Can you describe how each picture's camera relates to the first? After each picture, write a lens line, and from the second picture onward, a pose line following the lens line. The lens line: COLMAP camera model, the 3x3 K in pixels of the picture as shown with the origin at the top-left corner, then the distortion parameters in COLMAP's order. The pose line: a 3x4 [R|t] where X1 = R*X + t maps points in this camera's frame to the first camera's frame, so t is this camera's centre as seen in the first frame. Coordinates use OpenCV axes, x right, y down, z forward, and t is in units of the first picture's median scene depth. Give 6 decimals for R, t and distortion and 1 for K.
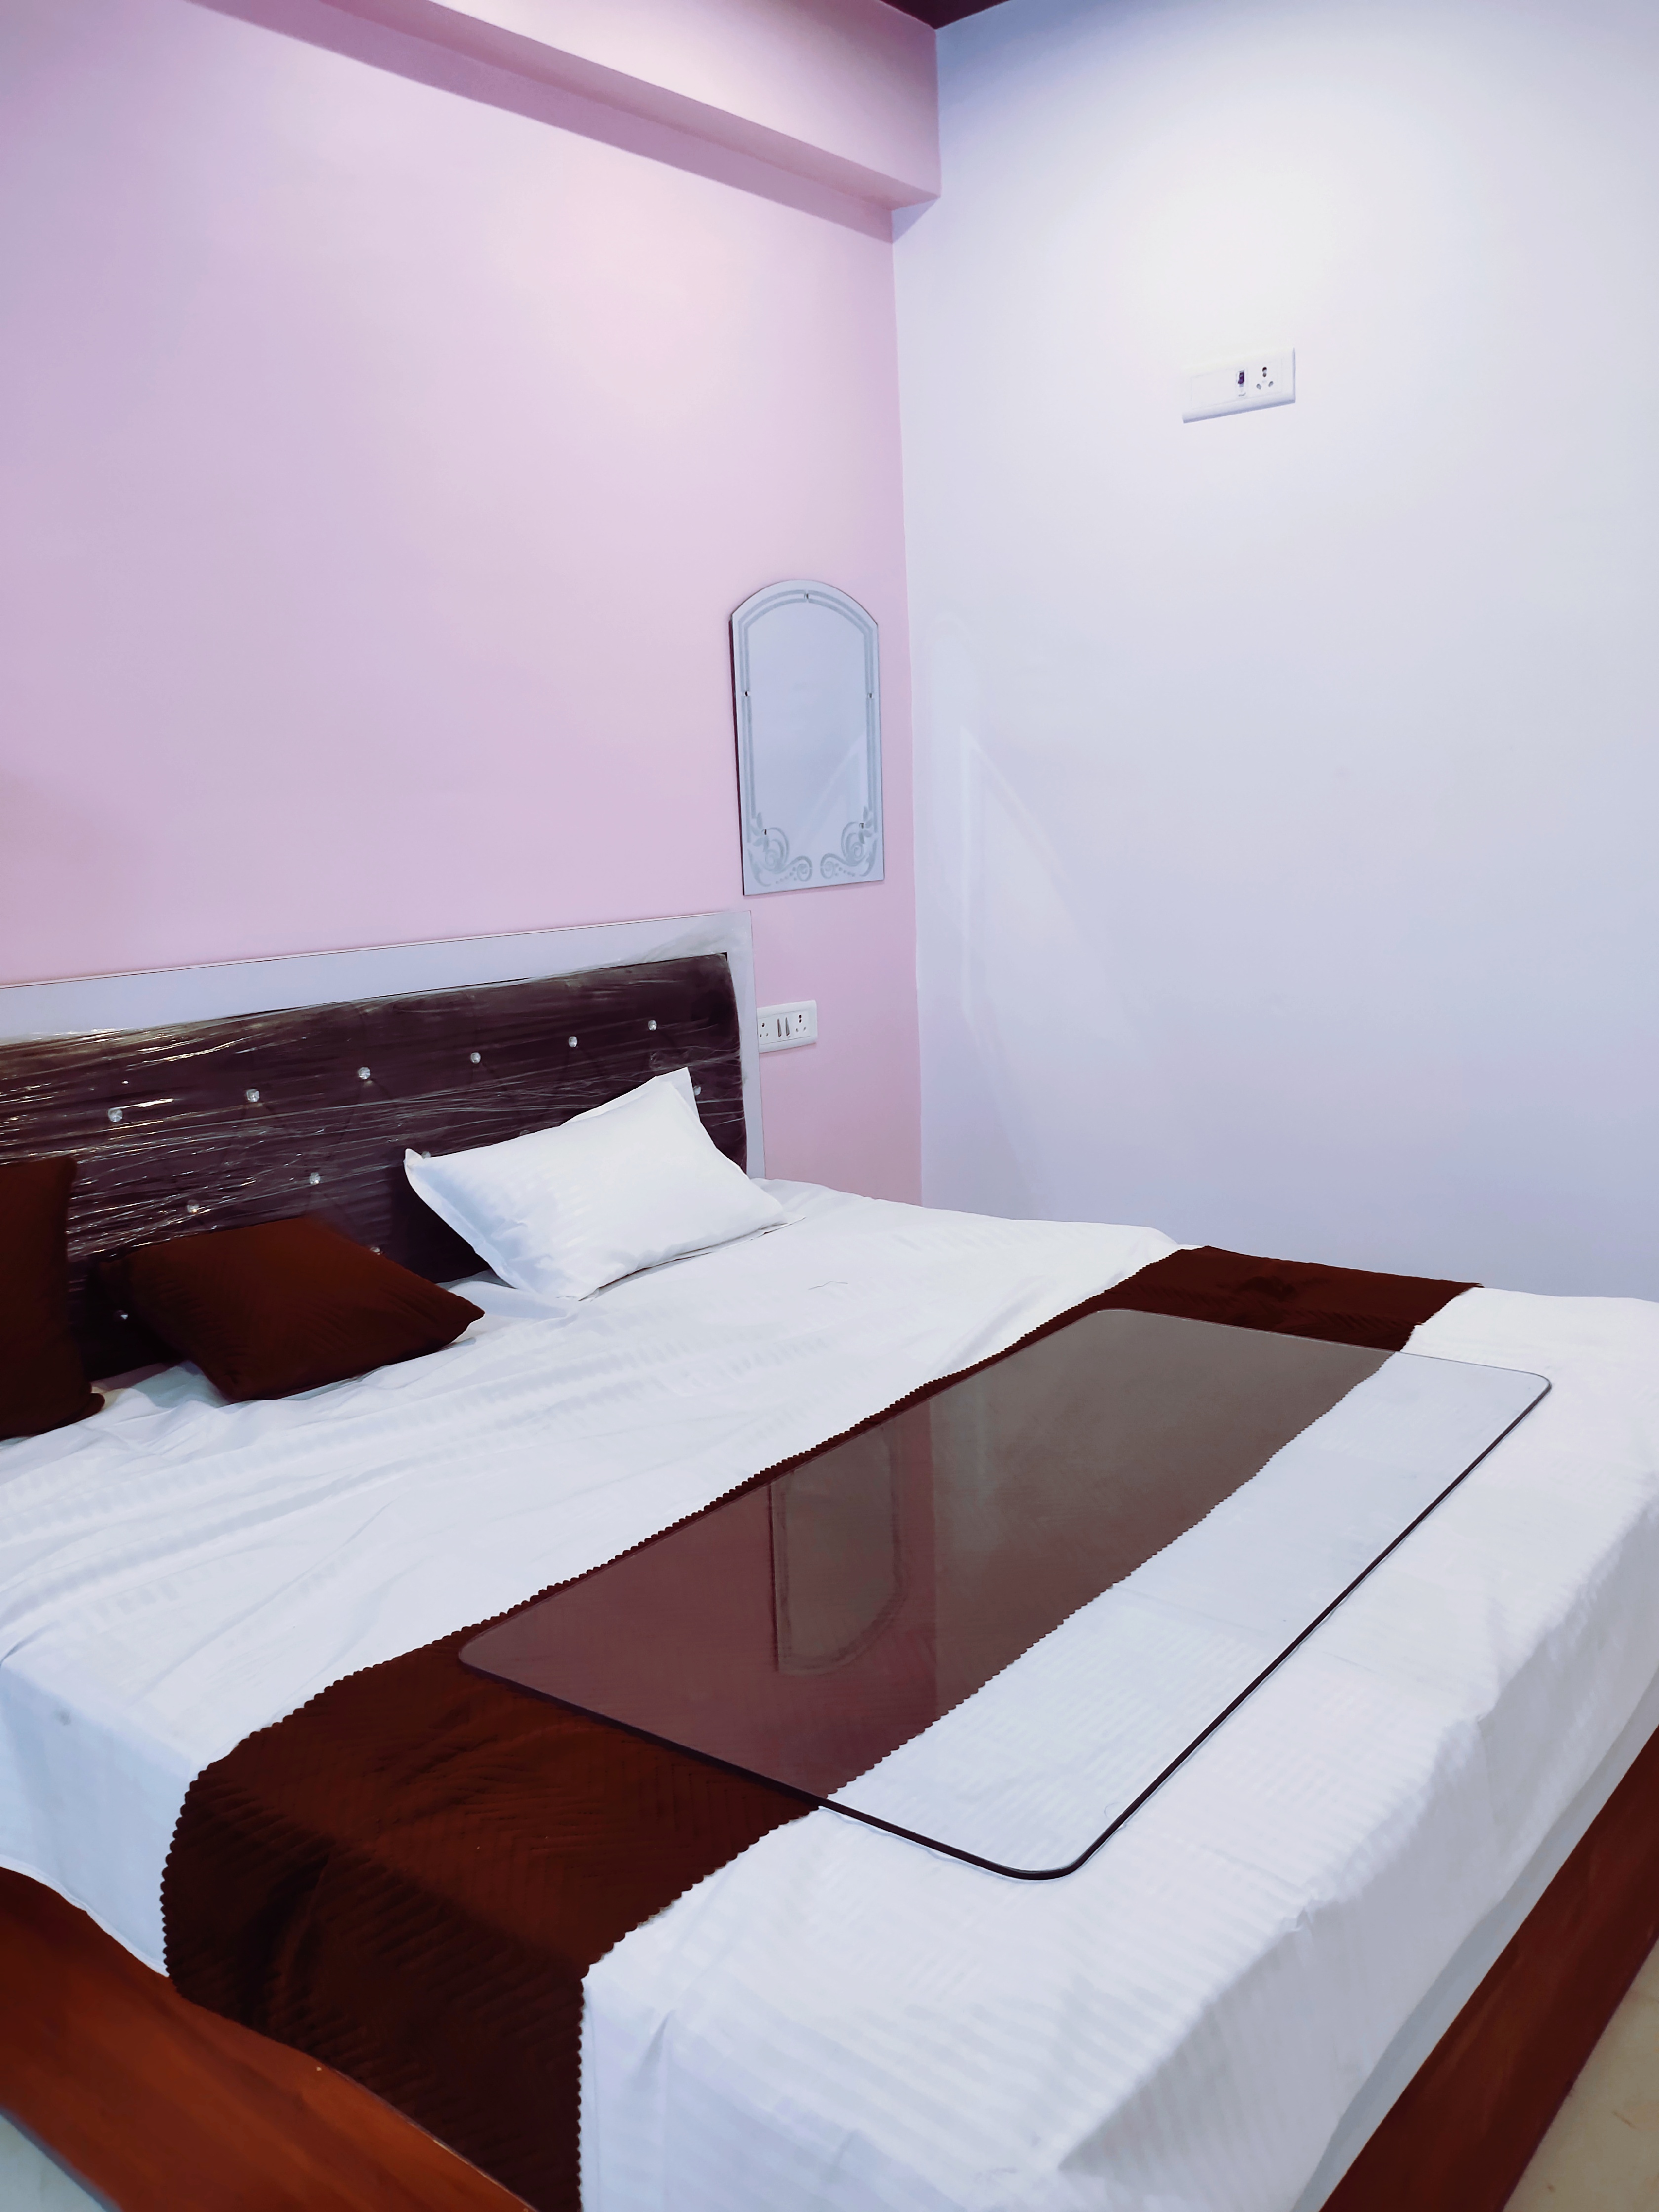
lens RADIAL K [[1796.0, 0, 836.7], [0, 1796.0, 1118.1], [0, 0, 1]] dist [0.040426, -0.051046]
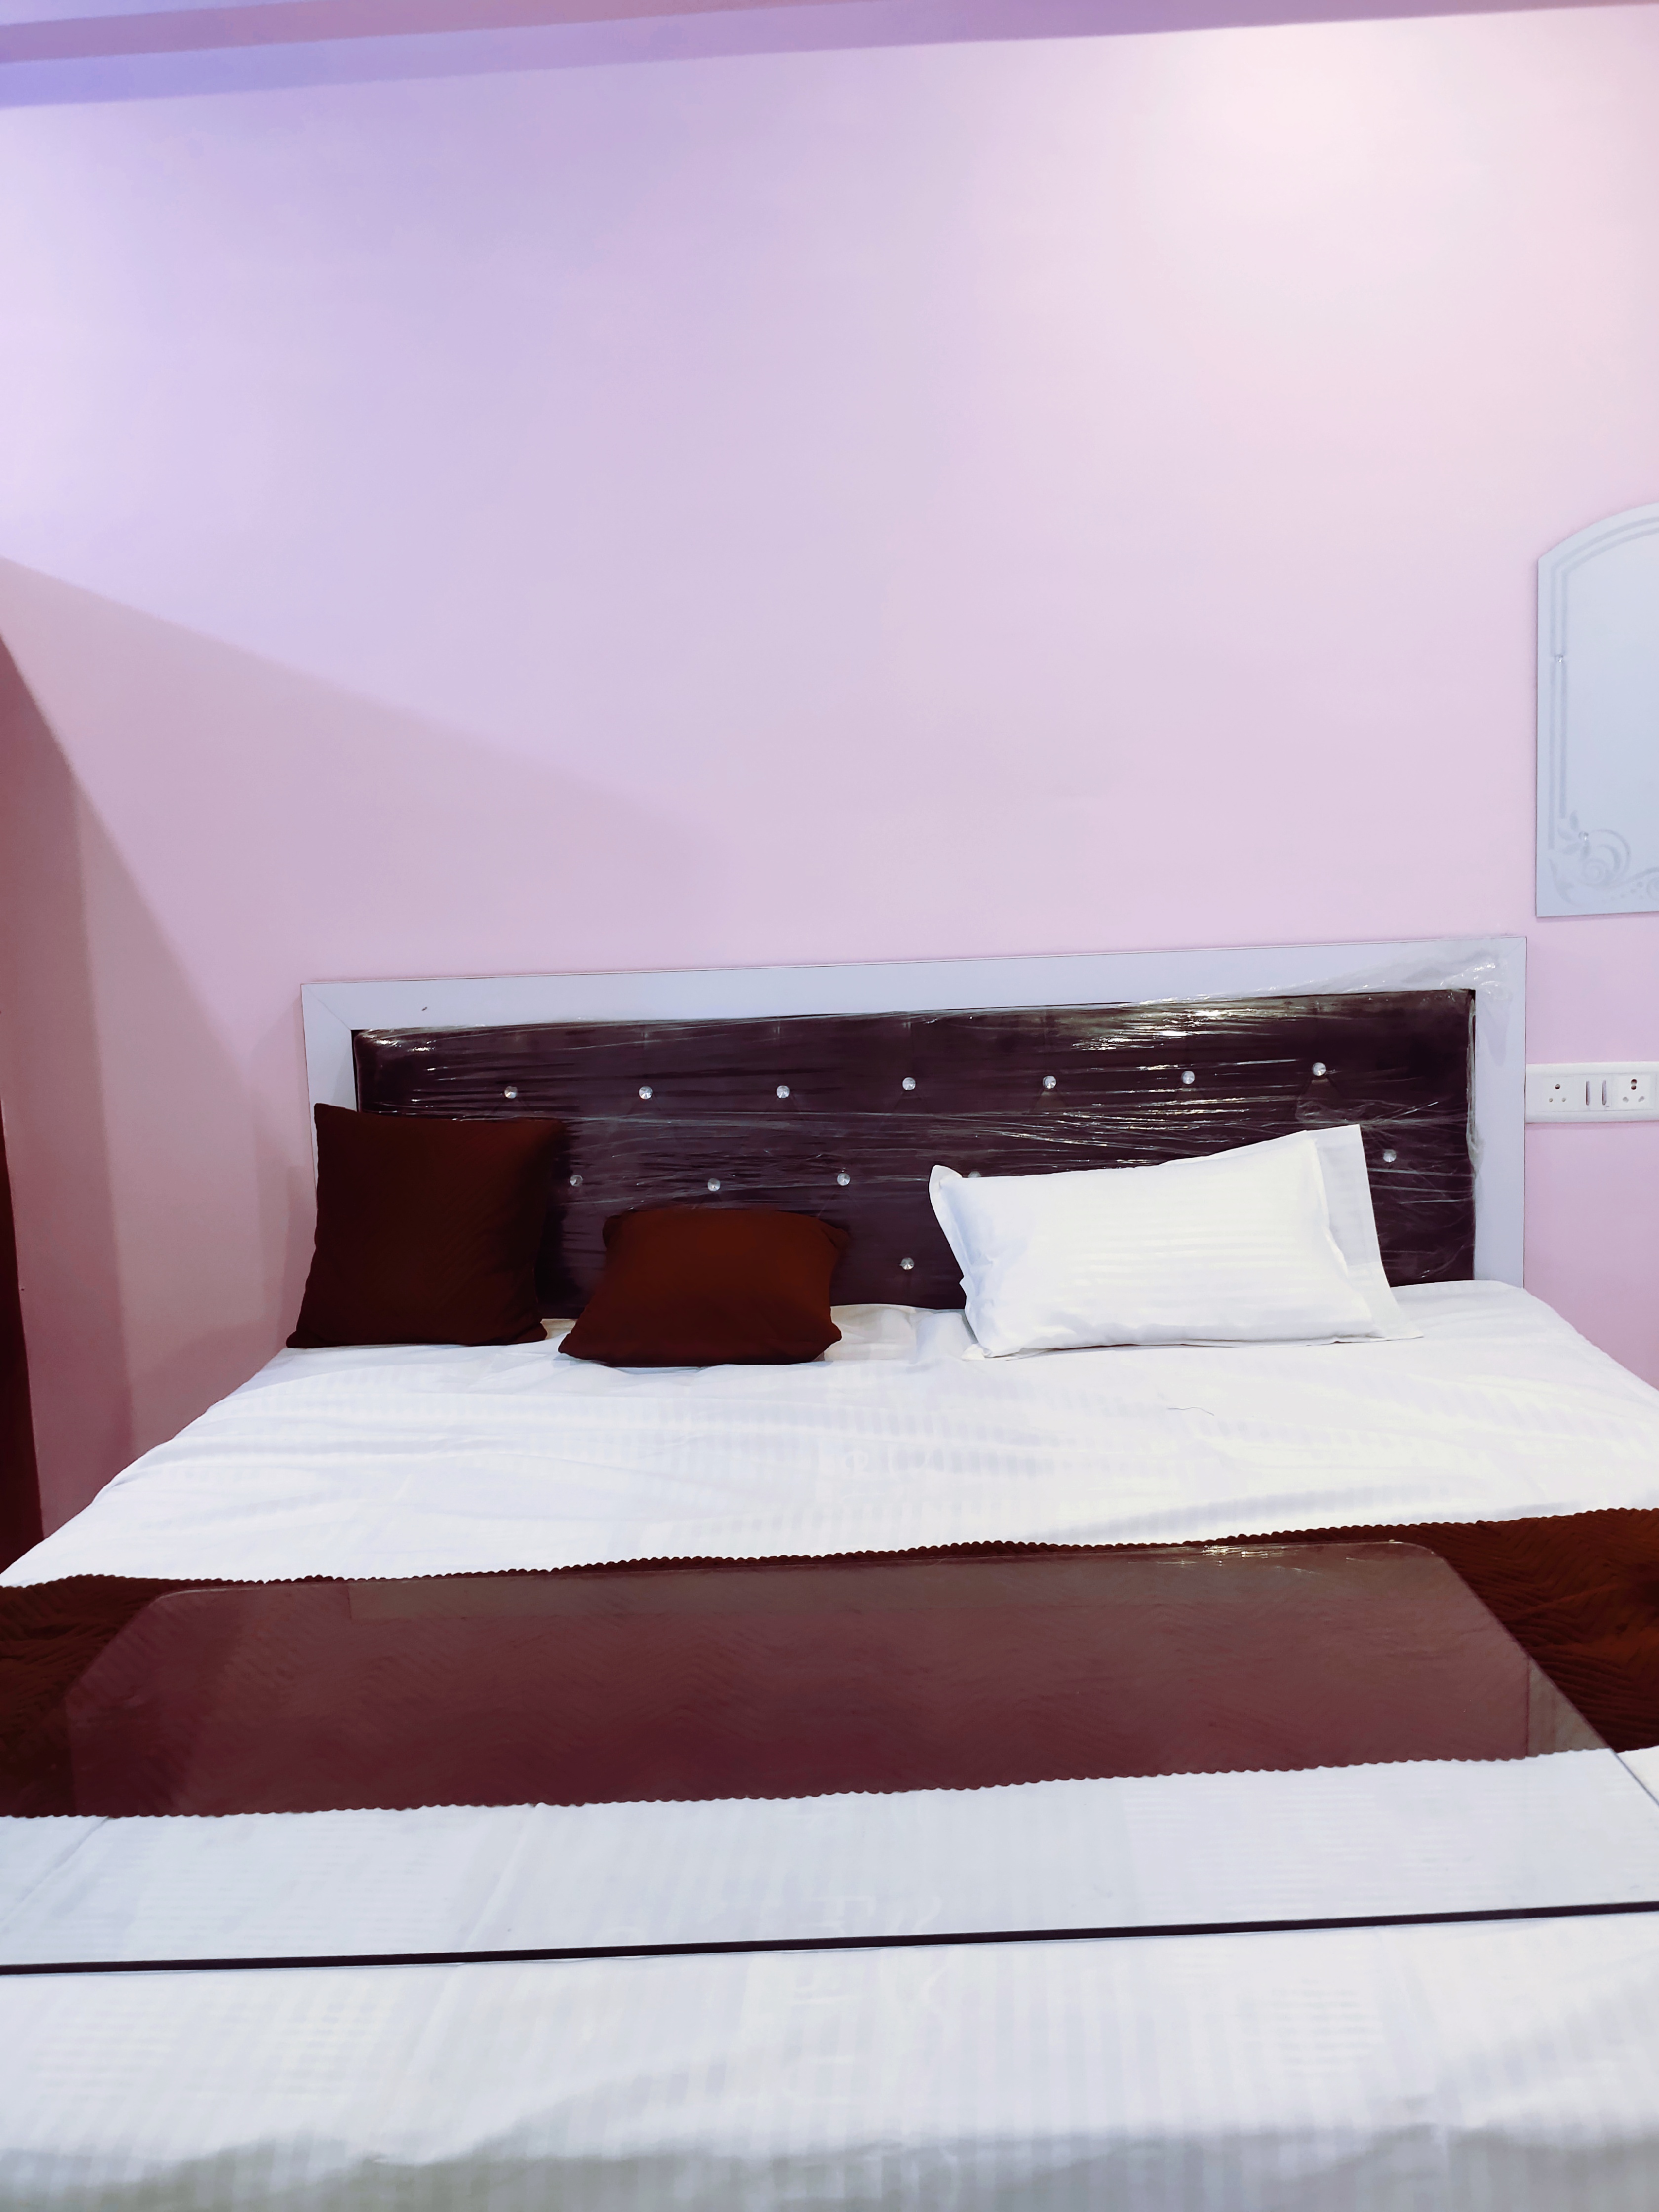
lens RADIAL K [[1796.0, 0, 839.7], [0, 1796.0, 1115.5], [0, 0, 1]] dist [0.040426, -0.051046]
pose [[0.587997, 0.124595, -0.799209, 0.462353], [-0.121952, 0.990426, 0.064683, -0.060582], [0.799617, 0.059431, 0.597562, 0.340823]]
